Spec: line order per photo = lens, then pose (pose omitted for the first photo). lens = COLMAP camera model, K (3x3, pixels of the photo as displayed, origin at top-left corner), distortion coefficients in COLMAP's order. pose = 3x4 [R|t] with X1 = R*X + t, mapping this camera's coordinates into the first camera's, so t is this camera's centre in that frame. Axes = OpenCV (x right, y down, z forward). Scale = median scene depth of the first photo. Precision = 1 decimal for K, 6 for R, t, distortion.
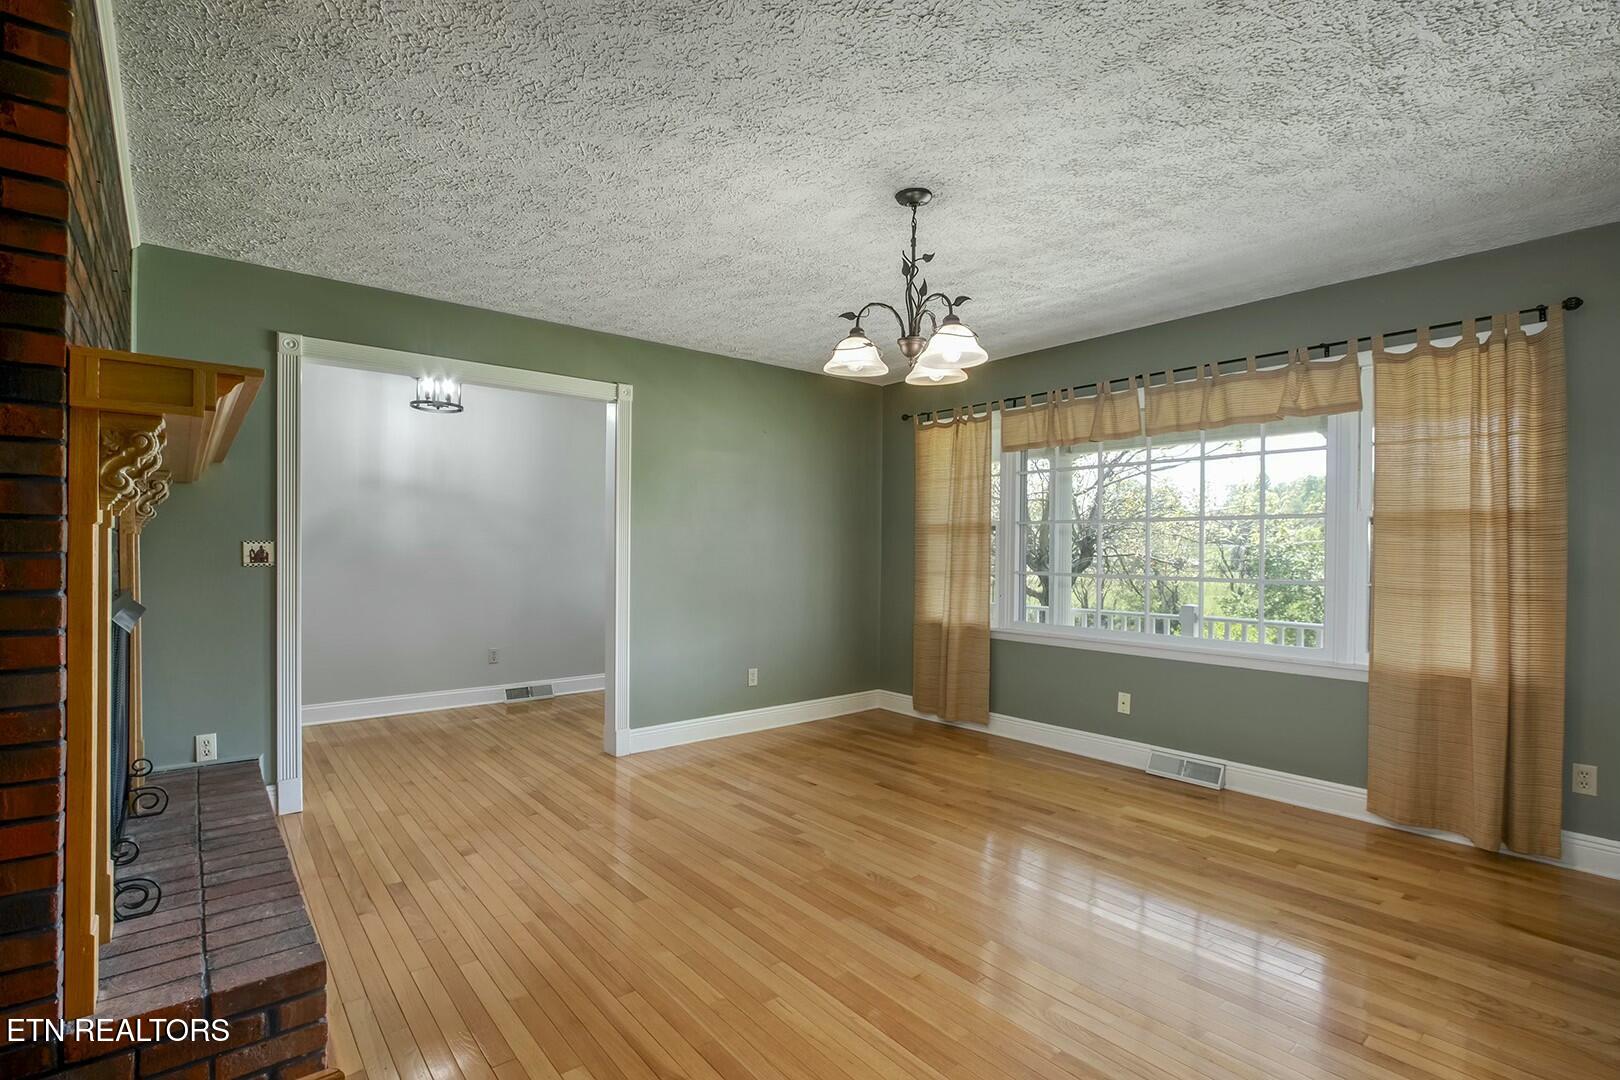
lens RADIAL K [[754.6, 0, 813.1], [0, 754.6, 549.6], [0, 0, 1]] dist [-0.028531, 0.000225]
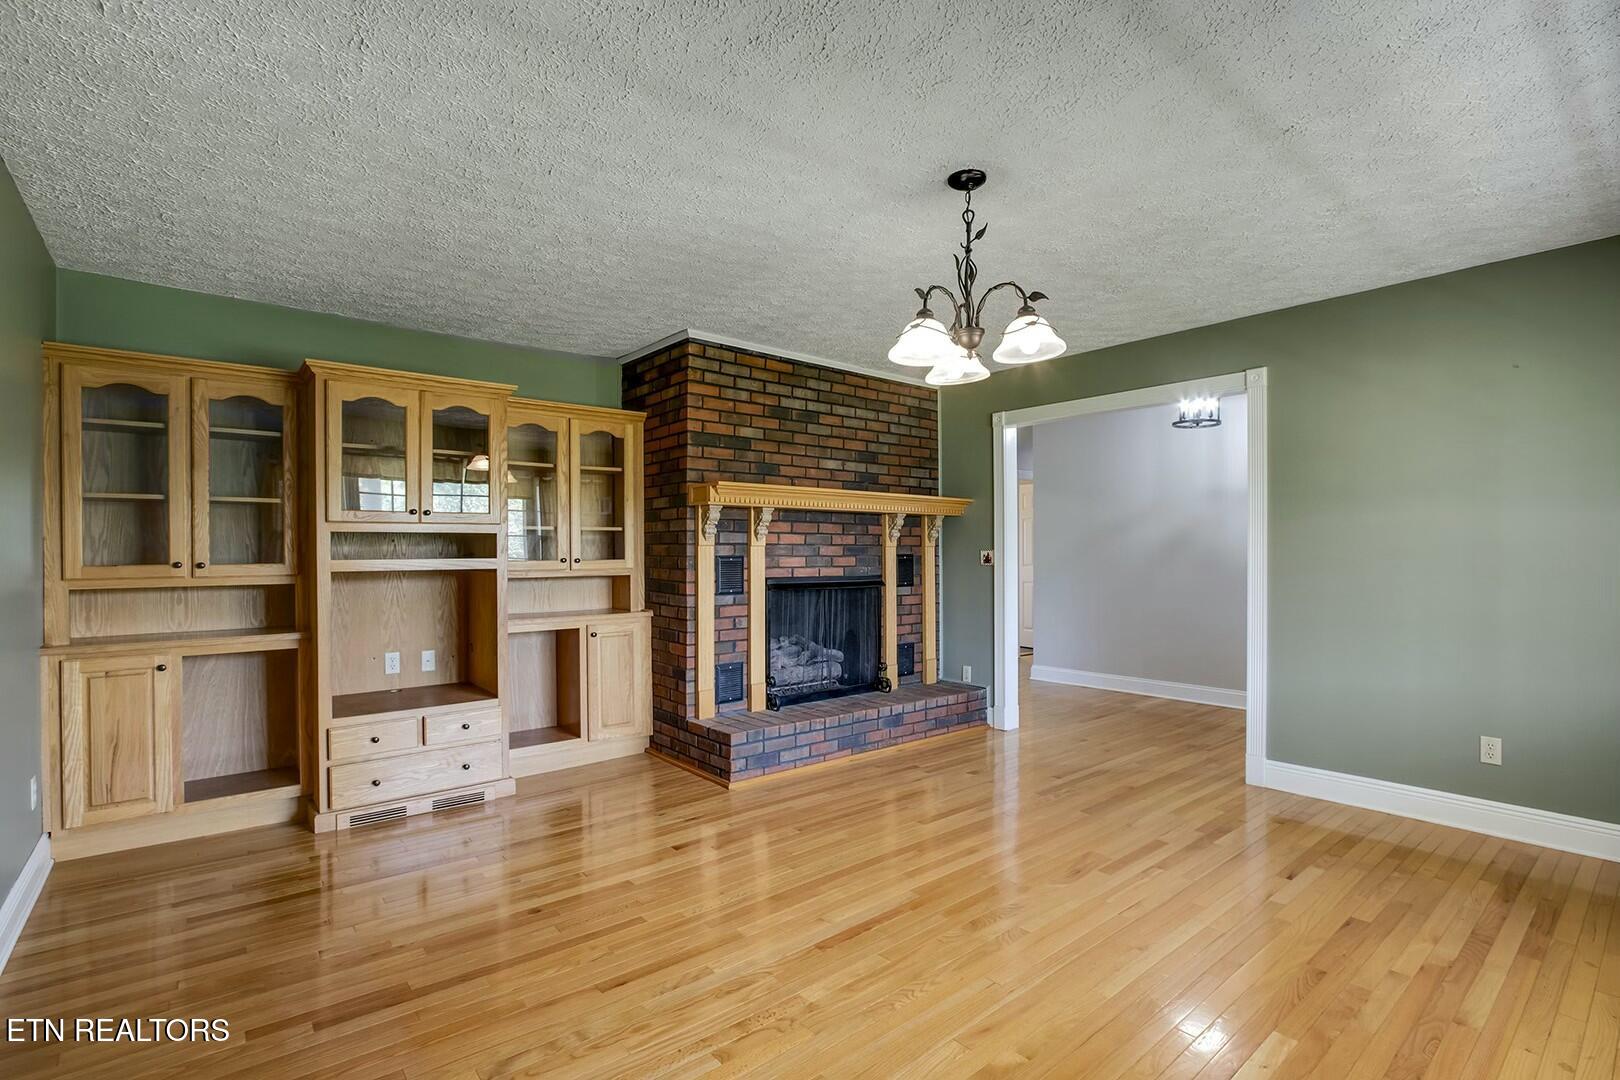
lens RADIAL K [[754.6, 0, 813.1], [0, 754.6, 549.6], [0, 0, 1]] dist [-0.028531, 0.000225]
pose [[-0.002642, -0.005774, -0.999980, 0.763996], [0.004435, 0.999973, -0.005786, -0.003299], [0.999987, -0.004450, -0.002617, 0.573497]]
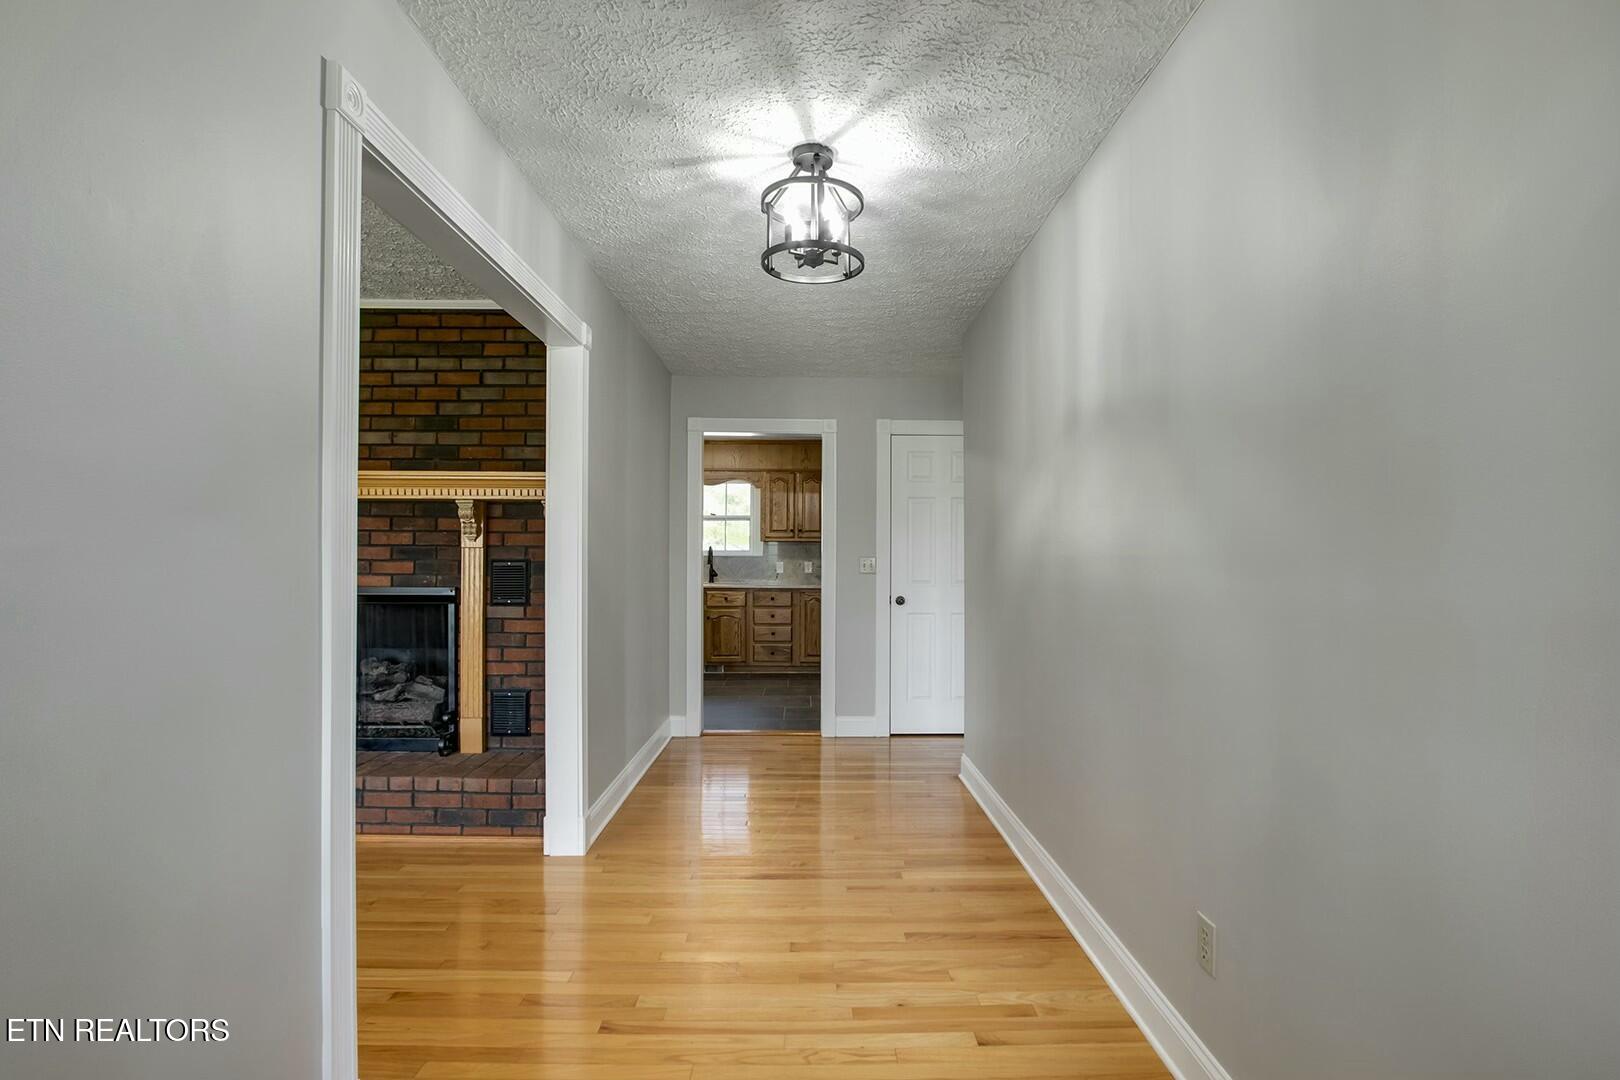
lens RADIAL K [[754.6, 0, 813.1], [0, 754.6, 549.6], [0, 0, 1]] dist [-0.028531, 0.000225]
pose [[-0.626038, -0.015600, -0.779636, -0.180364], [-0.005938, 0.999866, -0.015239, -0.001724], [0.779770, -0.004911, -0.626047, 1.694457]]
